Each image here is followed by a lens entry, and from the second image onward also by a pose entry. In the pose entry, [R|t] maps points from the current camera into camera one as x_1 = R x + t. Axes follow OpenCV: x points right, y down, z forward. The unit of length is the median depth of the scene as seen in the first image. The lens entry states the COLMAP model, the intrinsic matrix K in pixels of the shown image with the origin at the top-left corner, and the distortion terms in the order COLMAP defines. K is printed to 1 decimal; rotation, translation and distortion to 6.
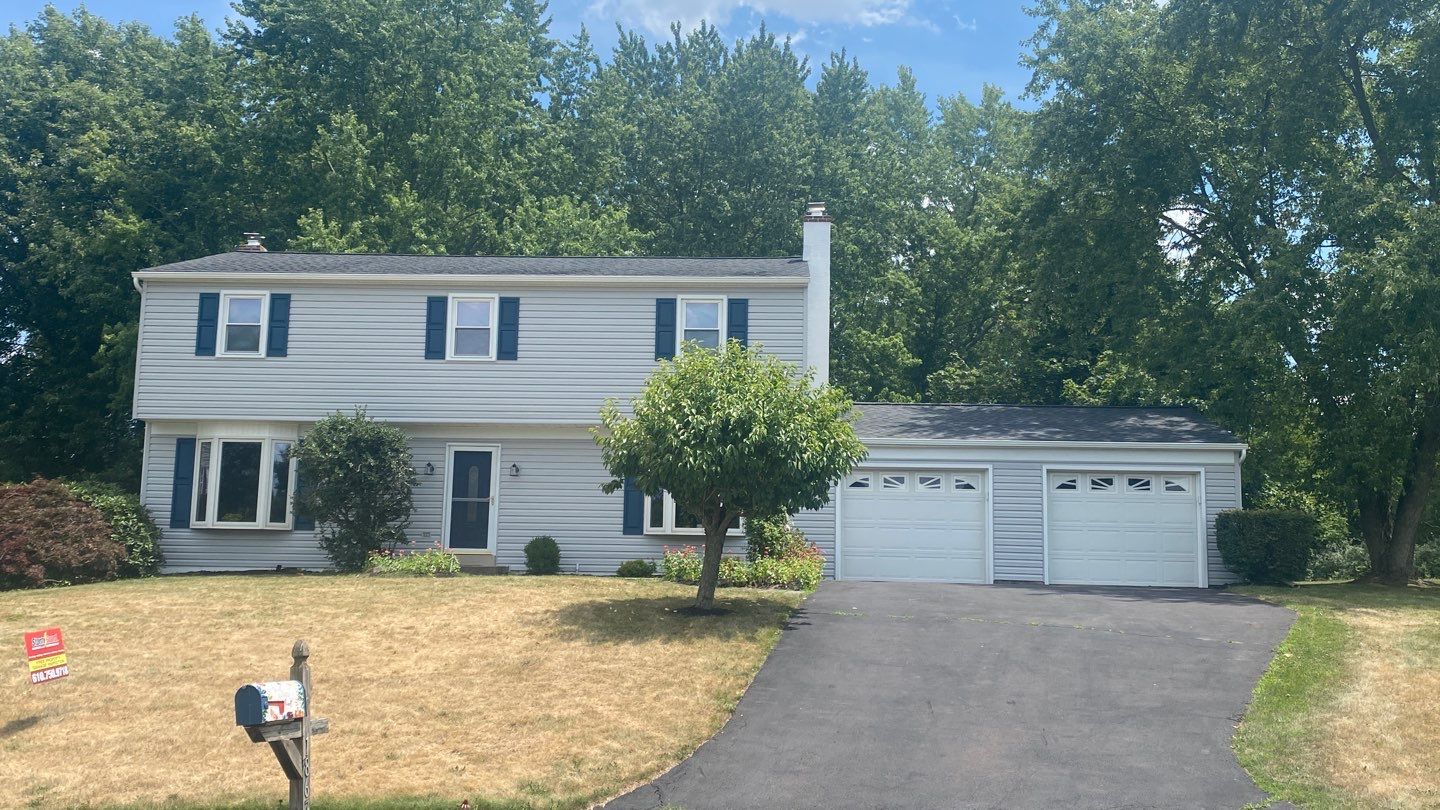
lens RADIAL K [[1331.6, 0, 720.0], [0, 1331.6, 405.0], [0, 0, 1]] dist [0.093241, -0.229879]
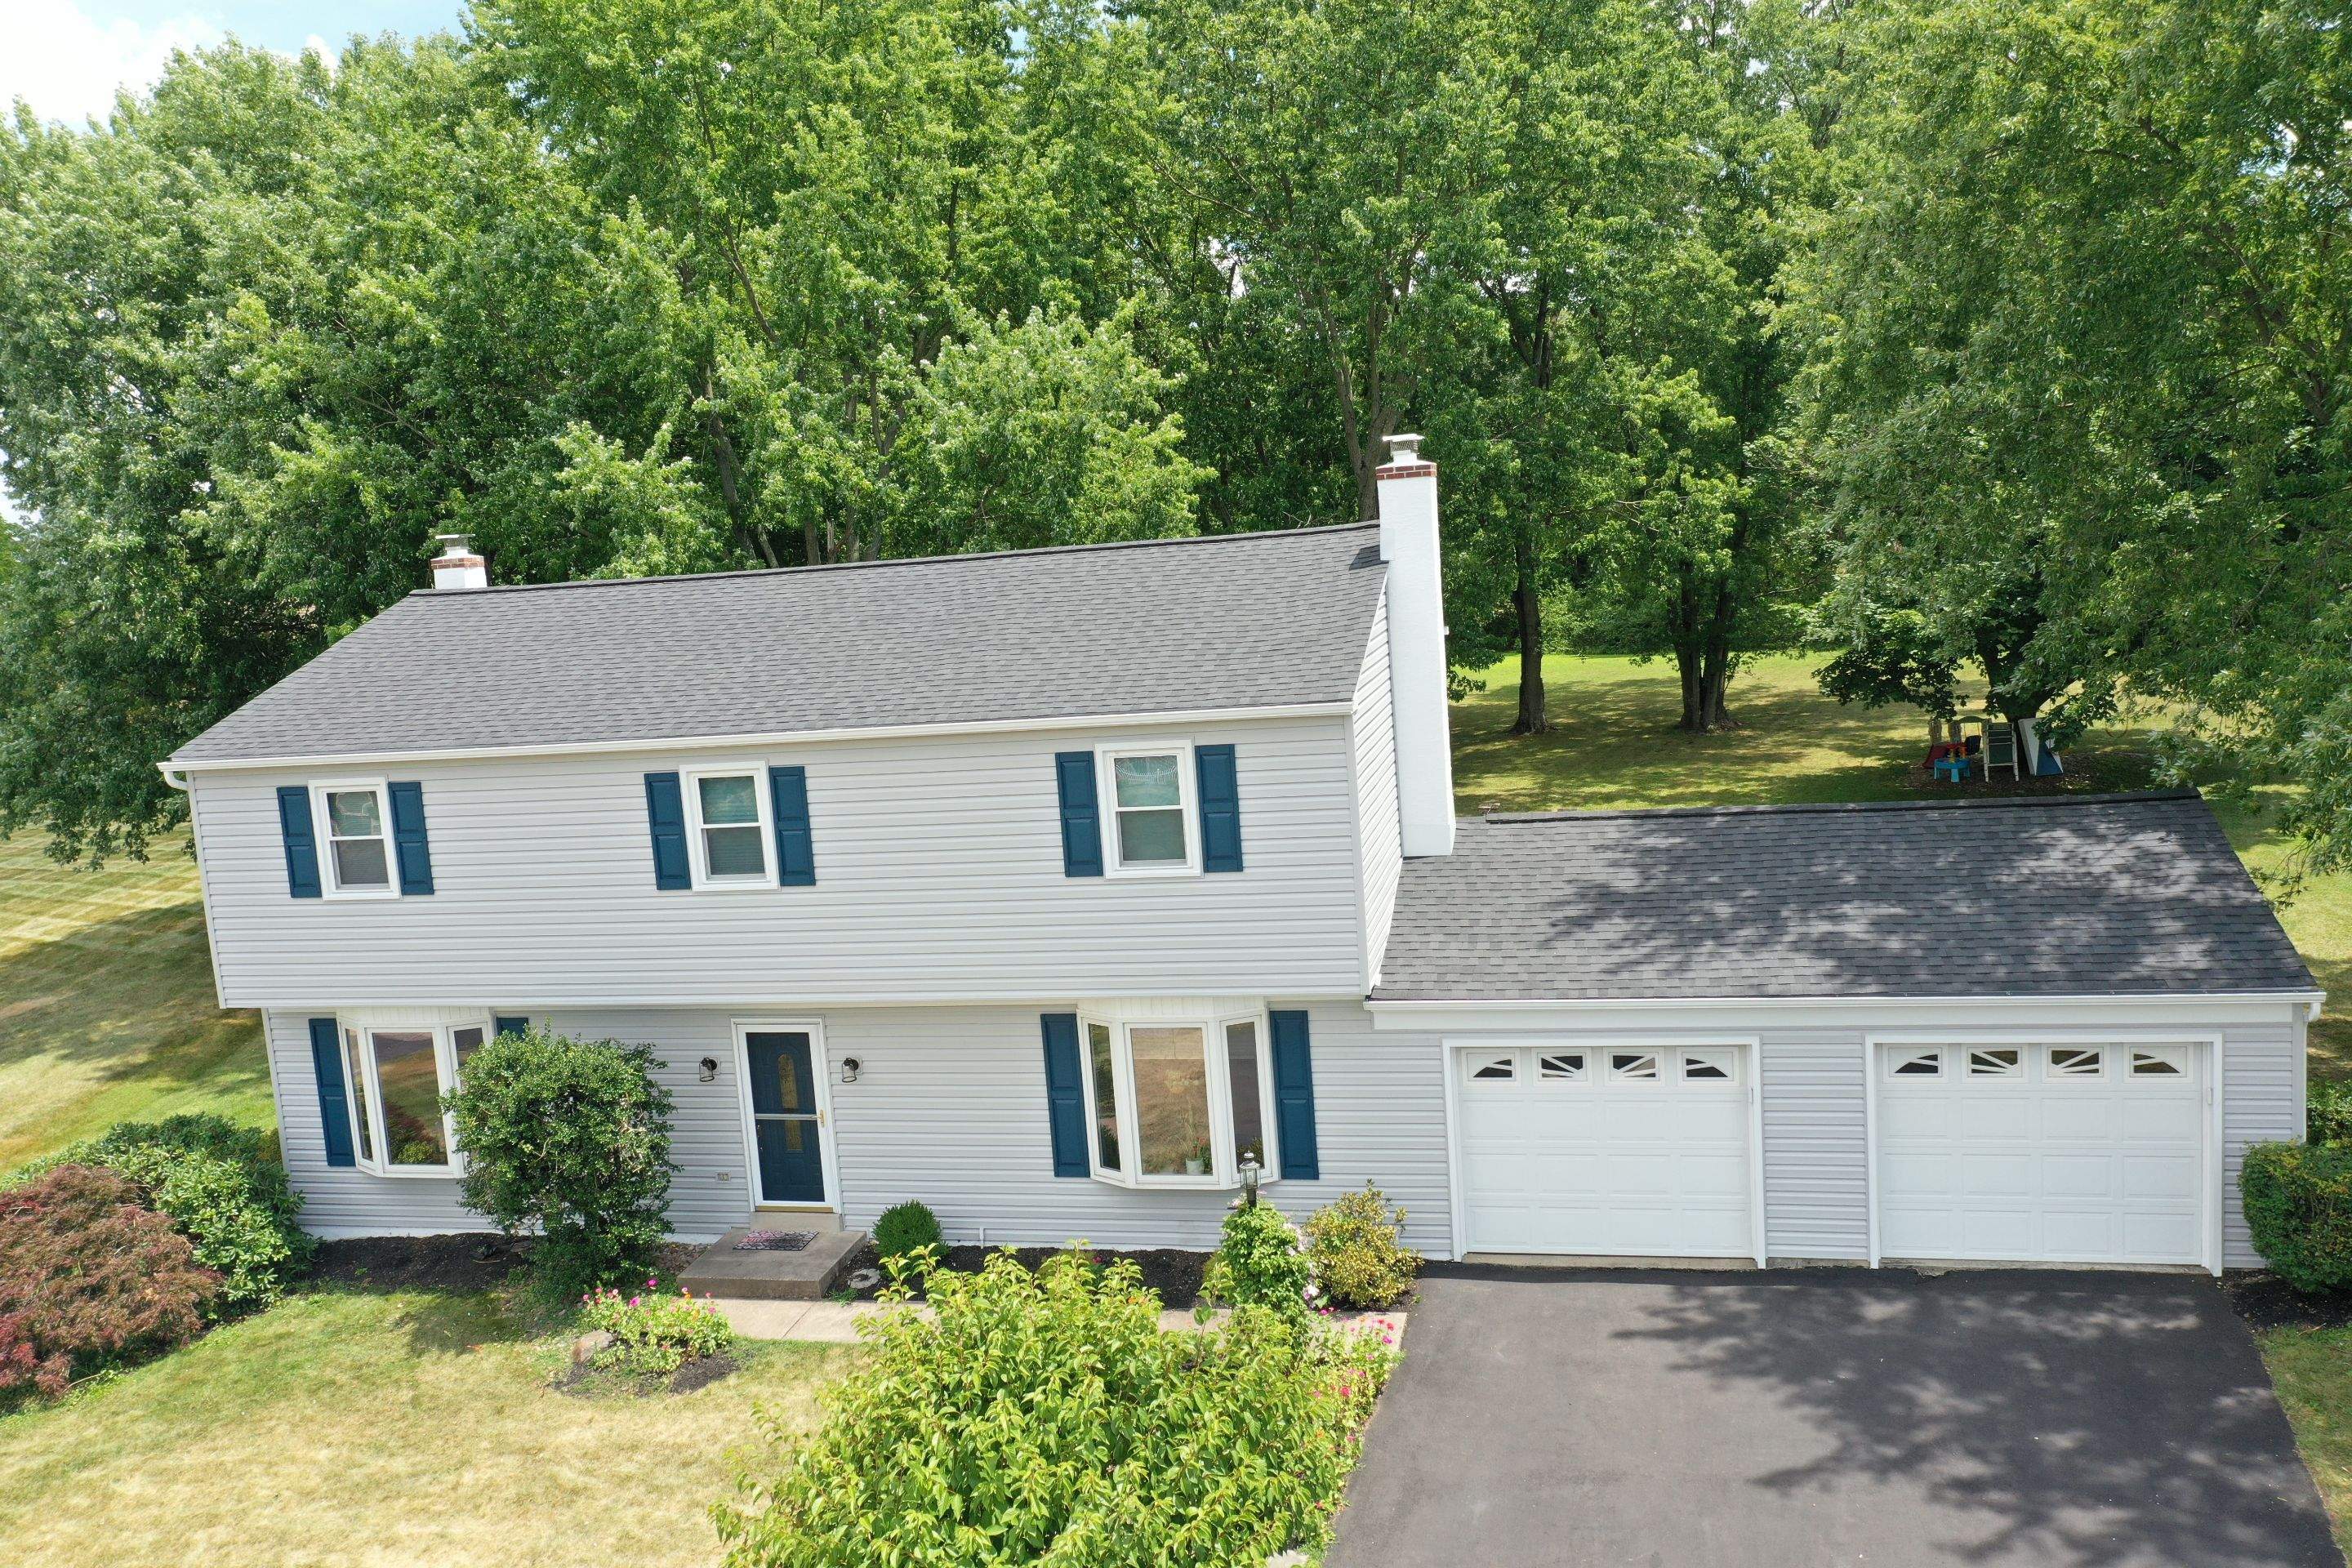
lens RADIAL K [[1808.9, 0, 1176.0], [0, 1808.9, 784.0], [0, 0, 1]] dist [-0.006475, 0.006768]
pose [[0.977024, -0.056382, -0.205538, 0.136172], [0.113294, 0.954231, 0.276782, -0.252615], [0.180525, -0.293709, 0.938694, 0.363073]]
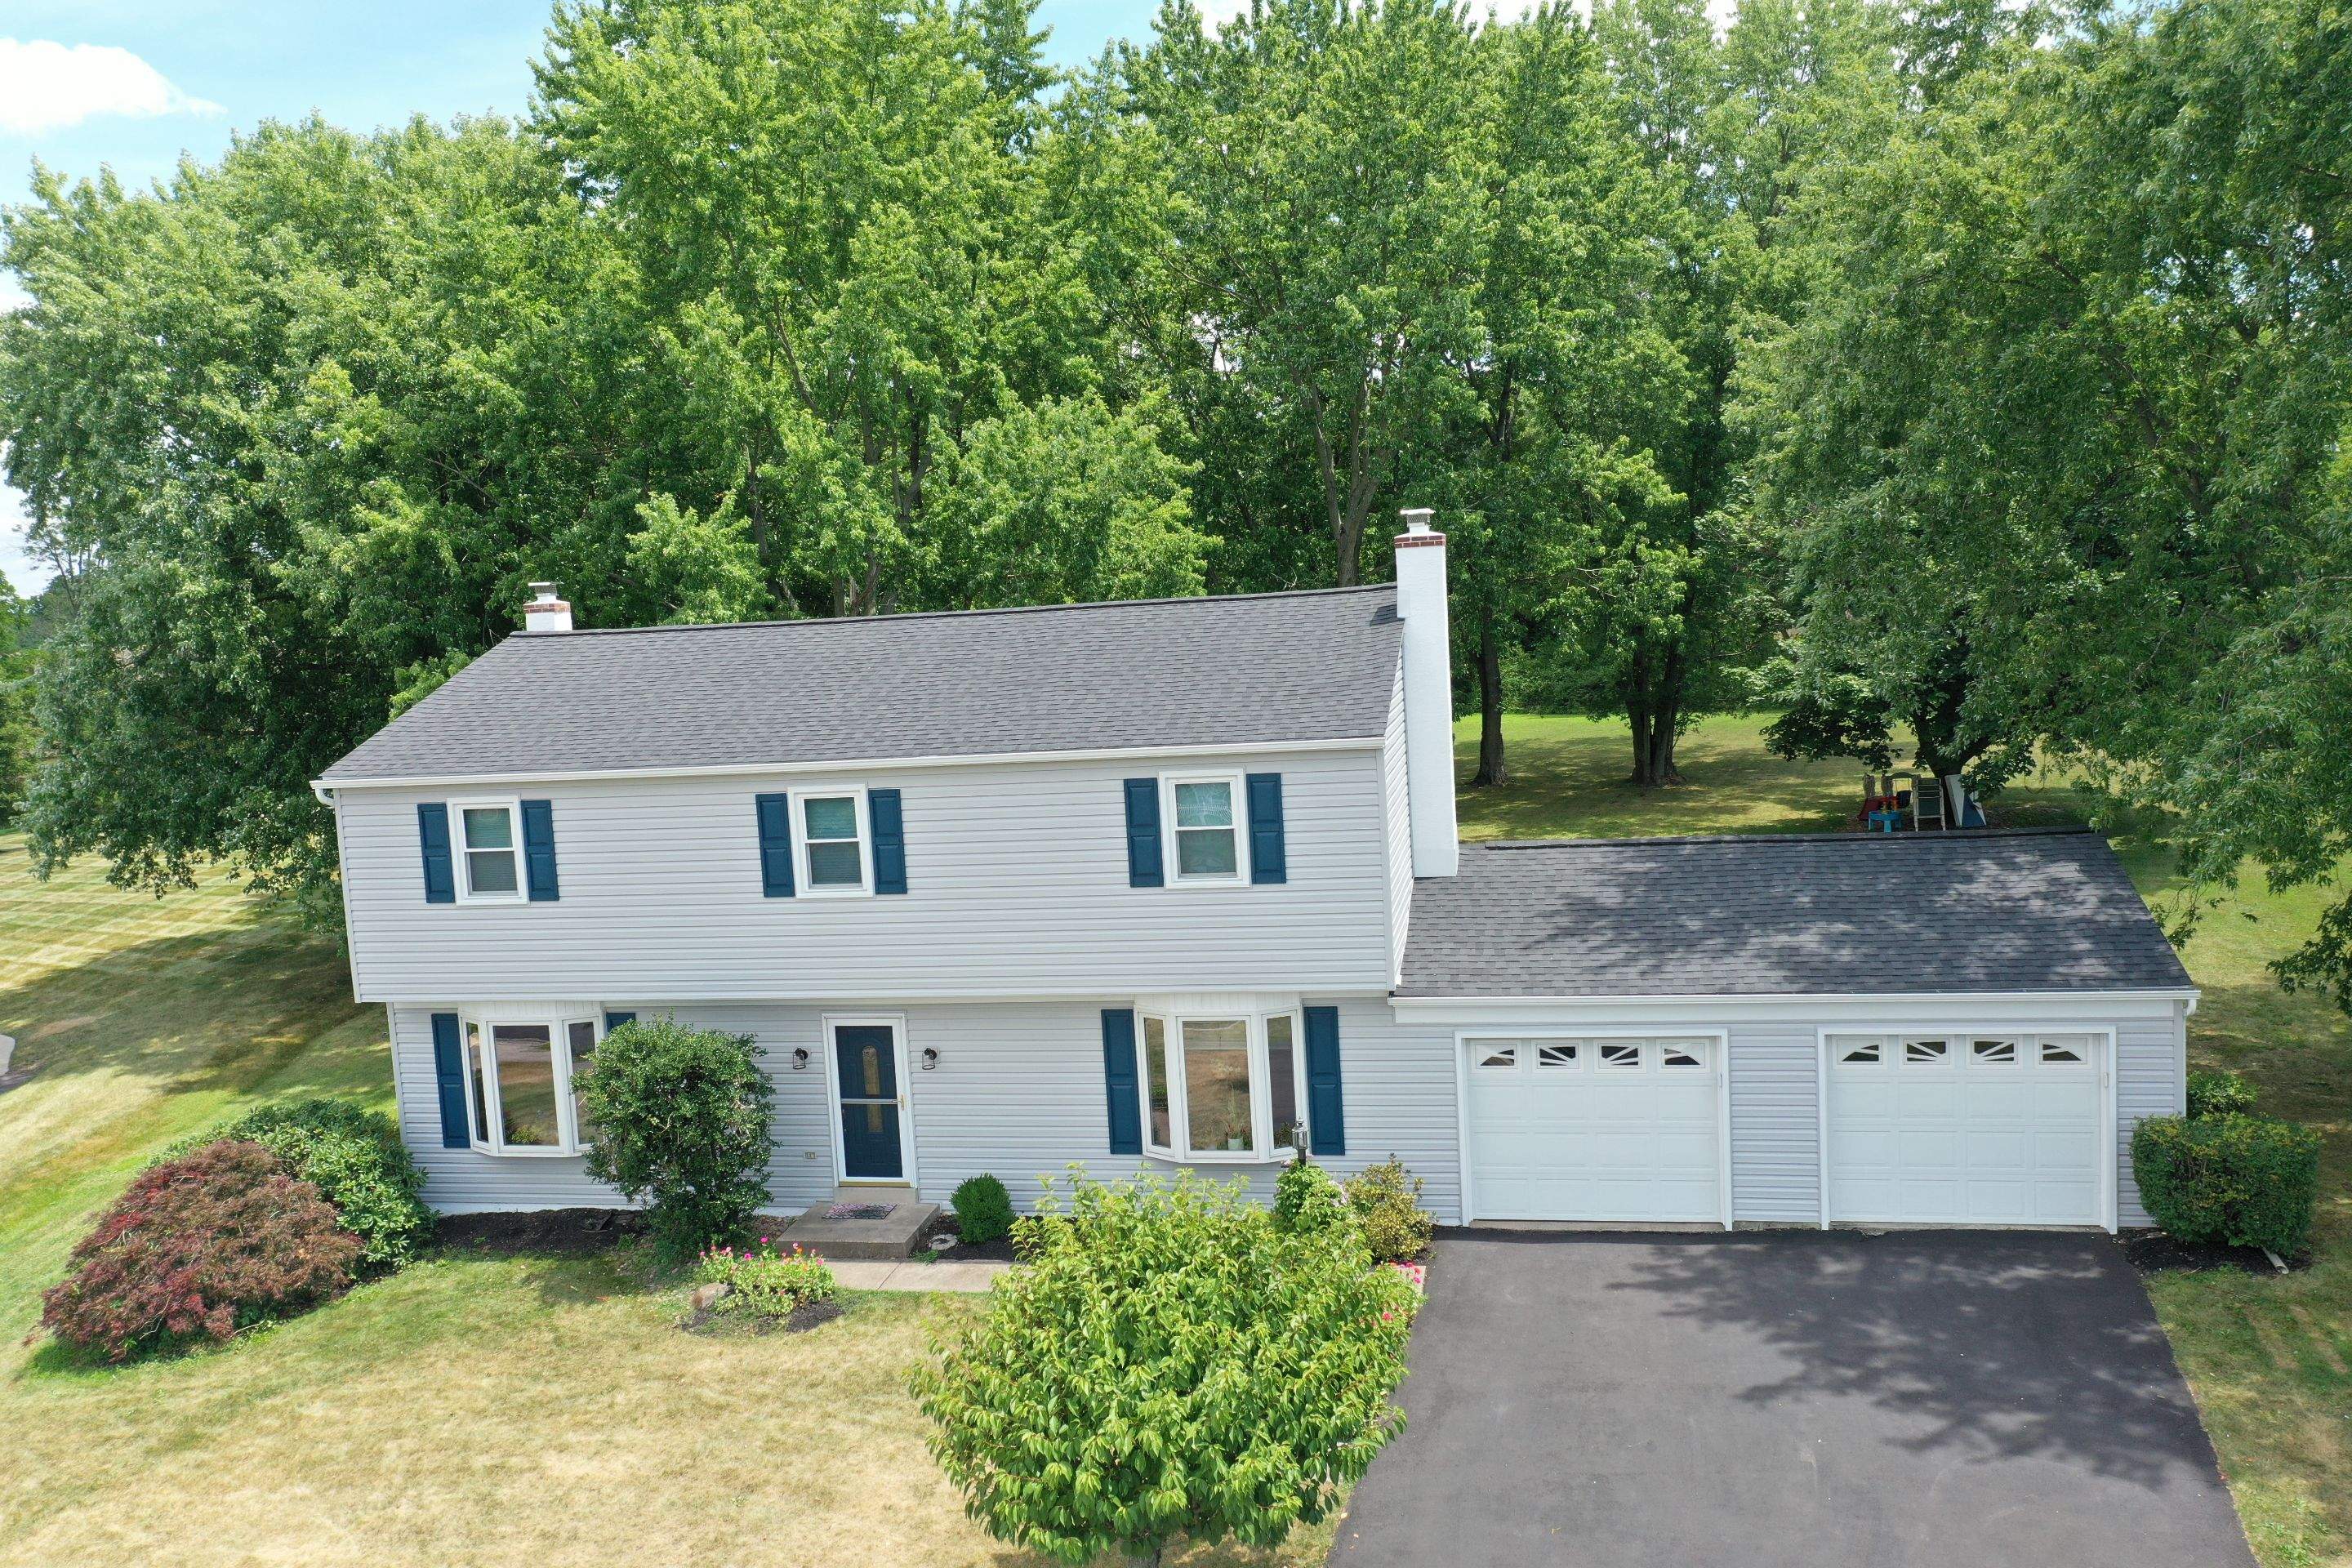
lens RADIAL K [[1808.9, 0, 1176.0], [0, 1808.9, 784.0], [0, 0, 1]] dist [-0.006475, 0.006768]
pose [[0.983917, -0.050930, -0.171210, 0.109193], [0.093232, 0.963999, 0.249025, -0.272111], [0.152363, -0.260983, 0.953244, 0.250768]]
